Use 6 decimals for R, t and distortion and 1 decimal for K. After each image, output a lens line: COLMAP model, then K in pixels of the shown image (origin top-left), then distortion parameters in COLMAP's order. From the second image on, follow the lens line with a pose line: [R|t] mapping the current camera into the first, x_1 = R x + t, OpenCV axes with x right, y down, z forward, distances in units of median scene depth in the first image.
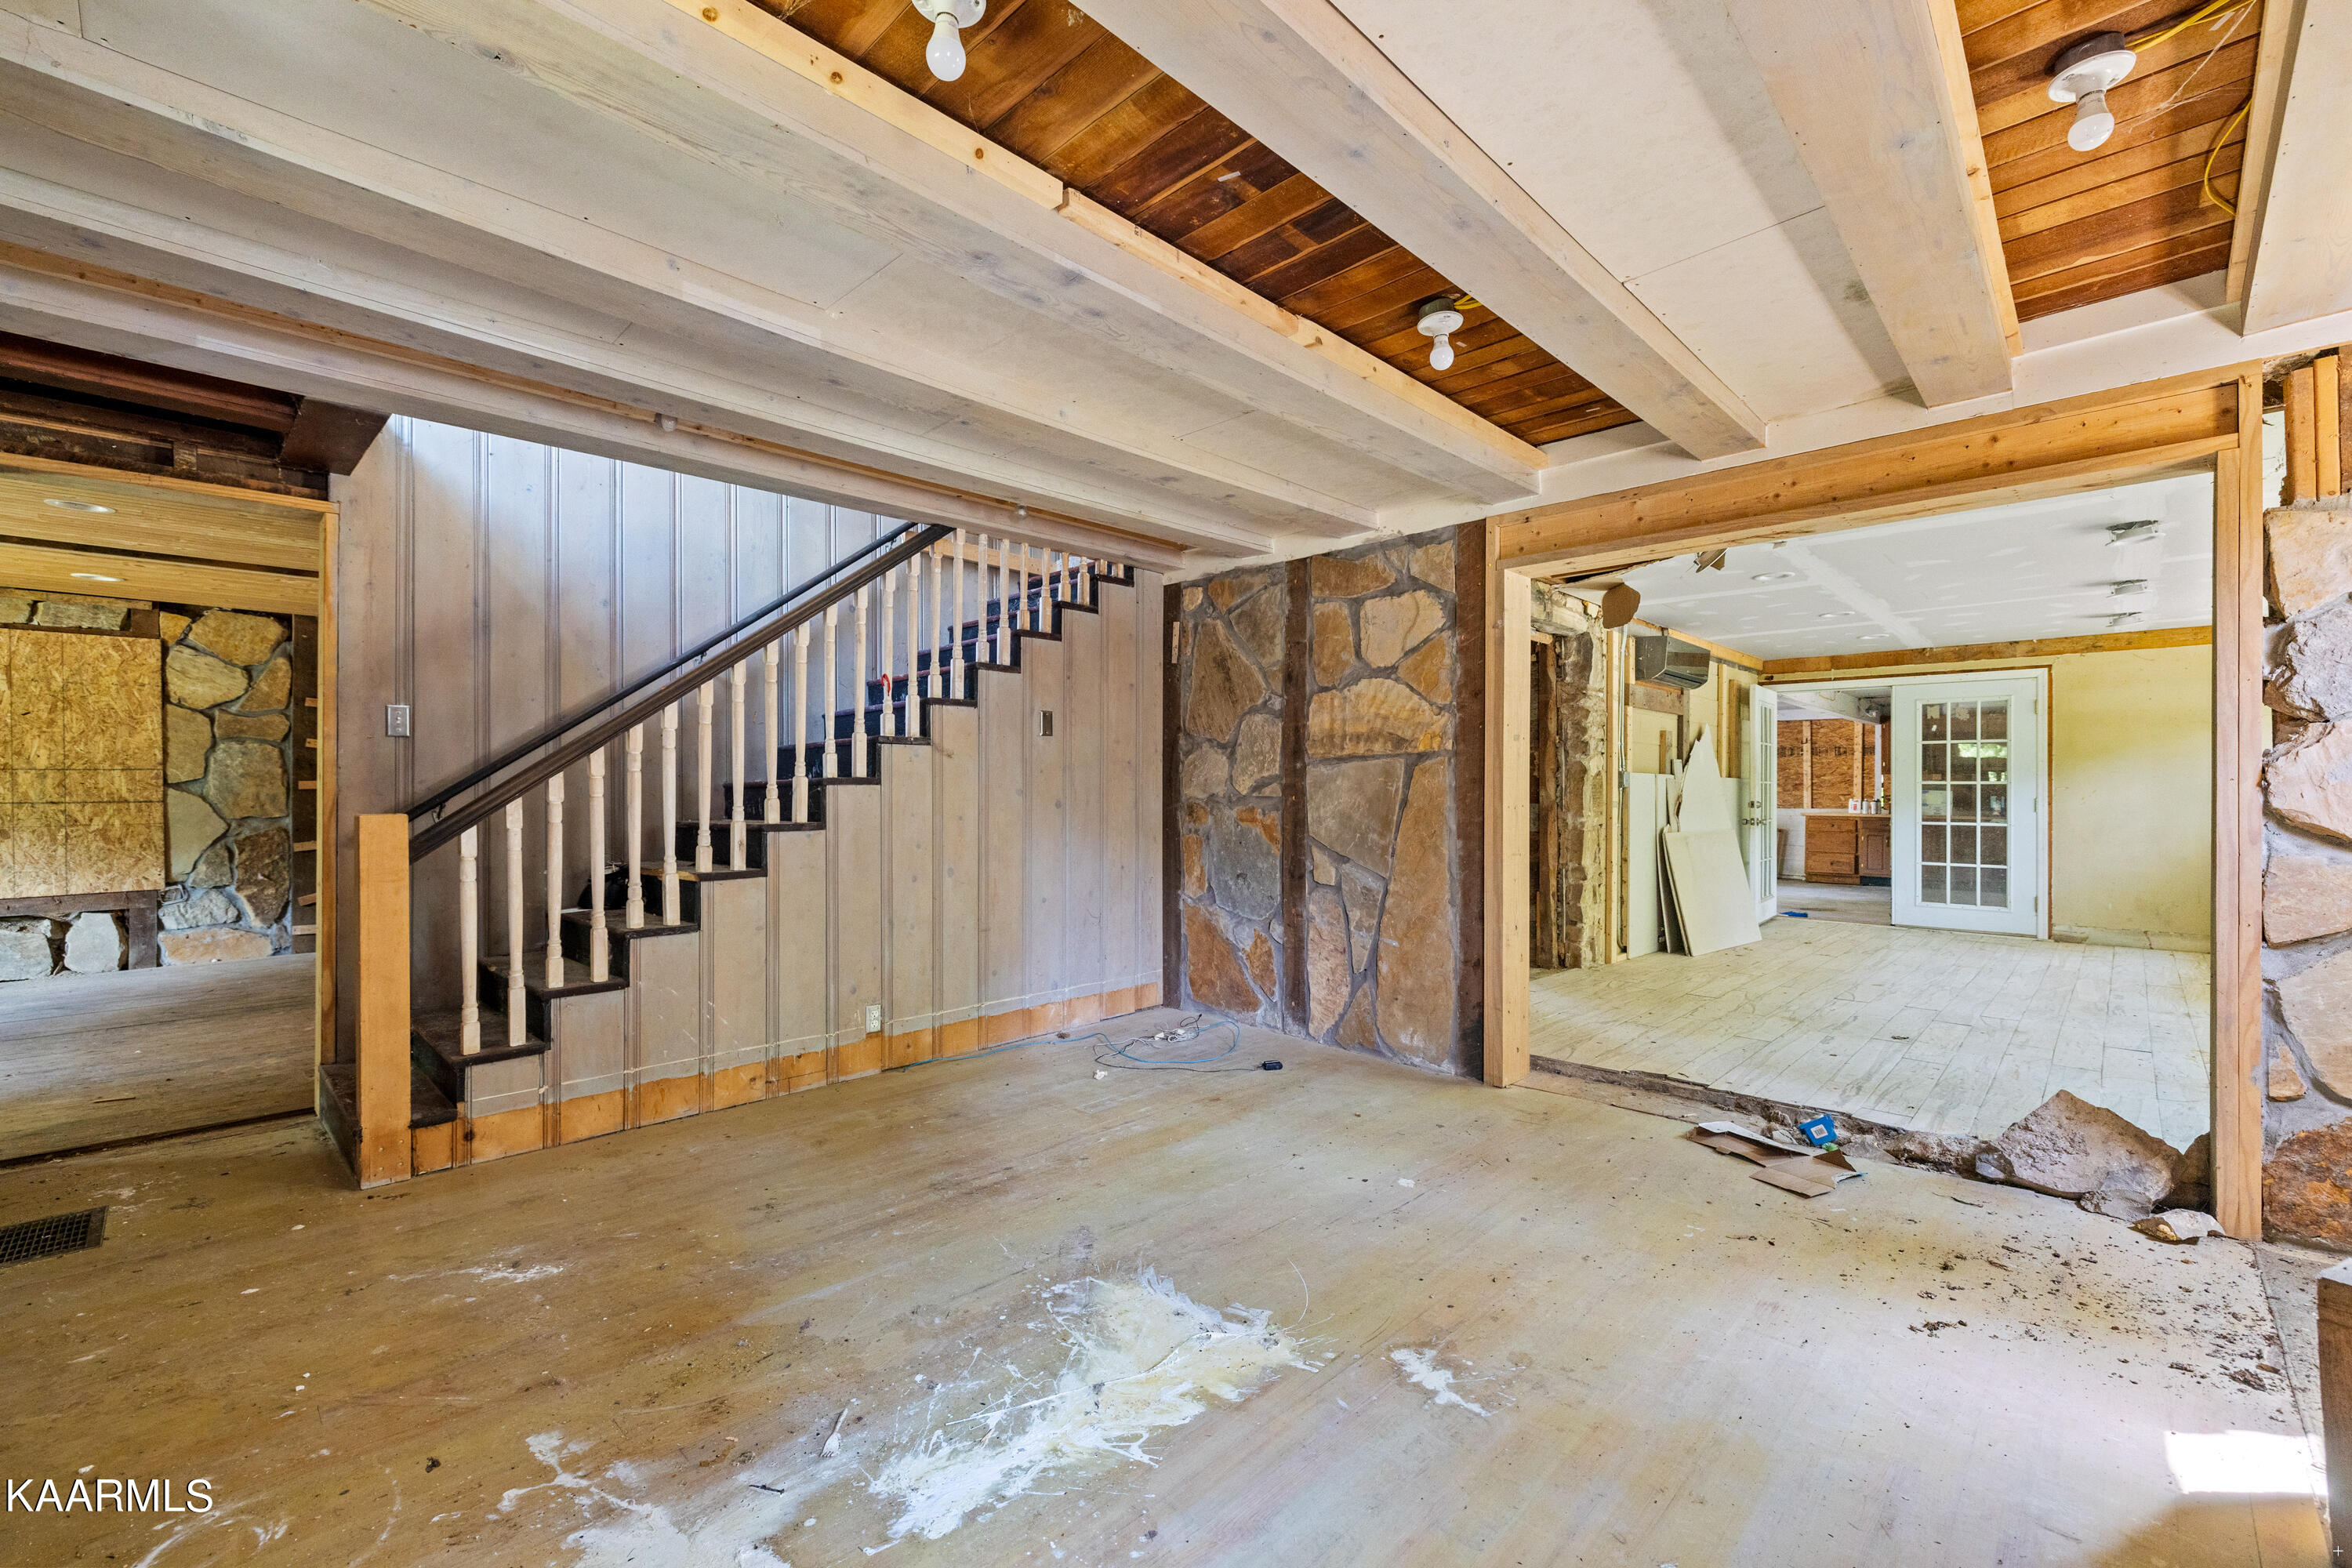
lens RADIAL K [[1005.2, 0, 1177.7], [0, 1005.2, 792.4], [0, 0, 1]] dist [0.001632, 0.000042]
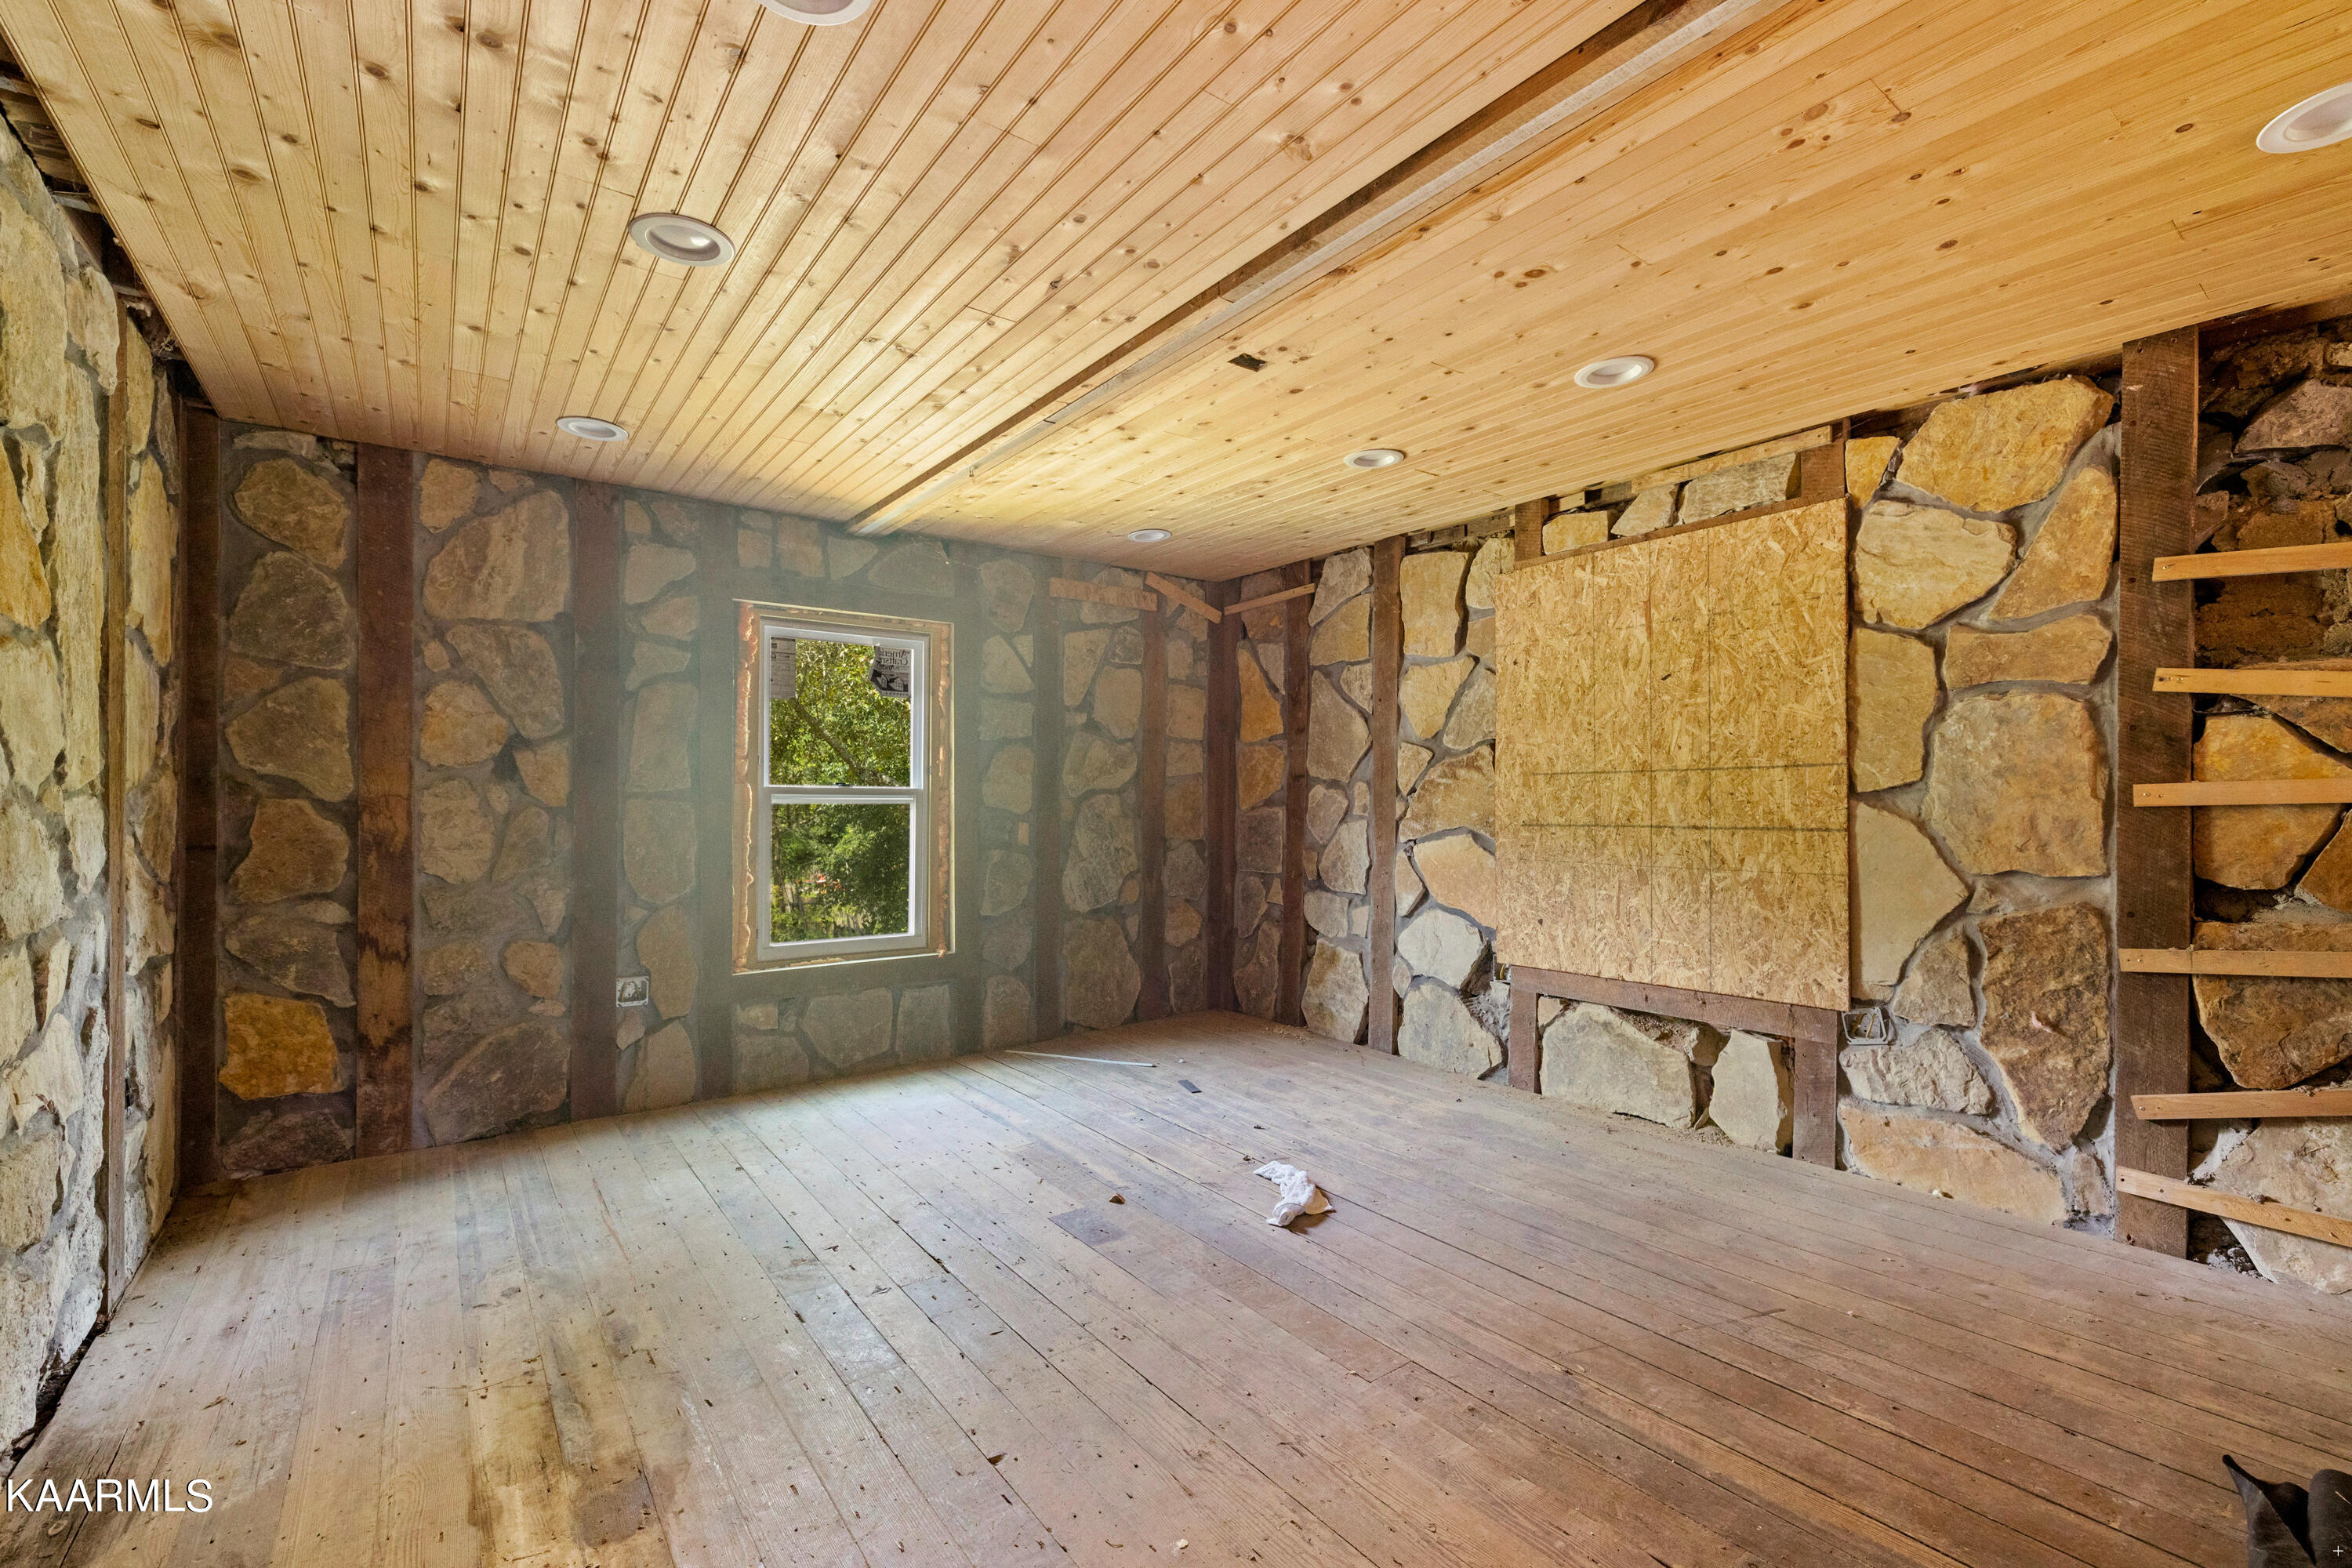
lens RADIAL K [[1005.2, 0, 1180.6], [0, 1005.2, 794.1], [0, 0, 1]] dist [0.001632, 0.000042]
pose [[-0.155628, -0.001071, -0.987815, -0.479776], [-0.000299, 0.999999, -0.001037, -0.007757], [0.987816, 0.000134, -0.155628, 0.758746]]
